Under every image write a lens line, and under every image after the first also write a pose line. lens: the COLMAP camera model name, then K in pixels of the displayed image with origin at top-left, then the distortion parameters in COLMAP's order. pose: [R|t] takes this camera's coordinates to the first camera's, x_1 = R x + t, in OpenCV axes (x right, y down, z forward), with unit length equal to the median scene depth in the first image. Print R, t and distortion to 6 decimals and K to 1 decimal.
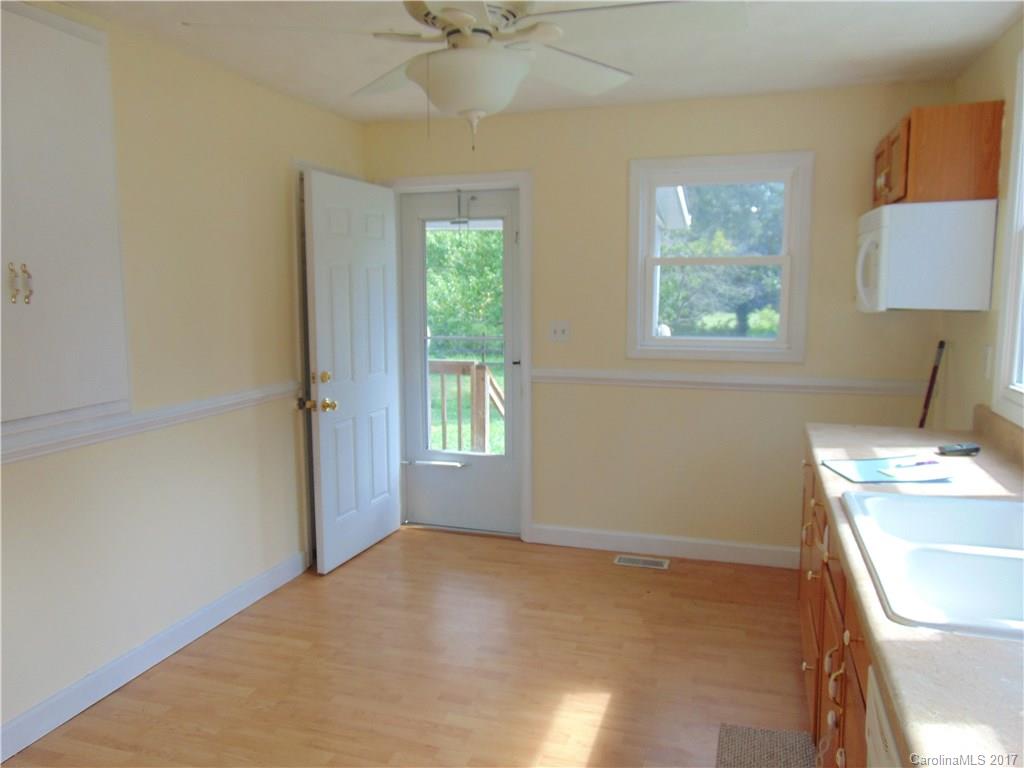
lens RADIAL K [[754.8, 0, 511.0], [0, 754.8, 382.3], [0, 0, 1]] dist [-0.028286, 0.045960]
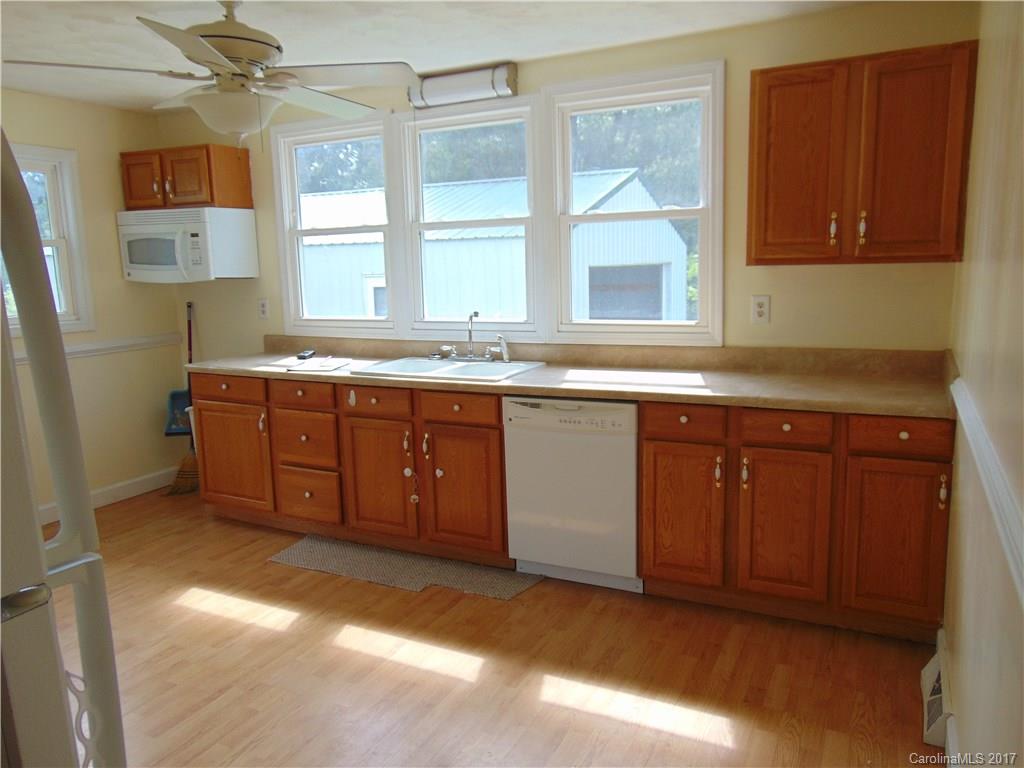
lens RADIAL K [[754.8, 0, 512.4], [0, 754.8, 384.8], [0, 0, 1]] dist [-0.028286, 0.045960]
pose [[0.149133, -0.159939, 0.975797, -0.857963], [0.143164, 0.979927, 0.138736, -0.013951], [-0.978399, 0.119009, 0.169036, 0.202126]]
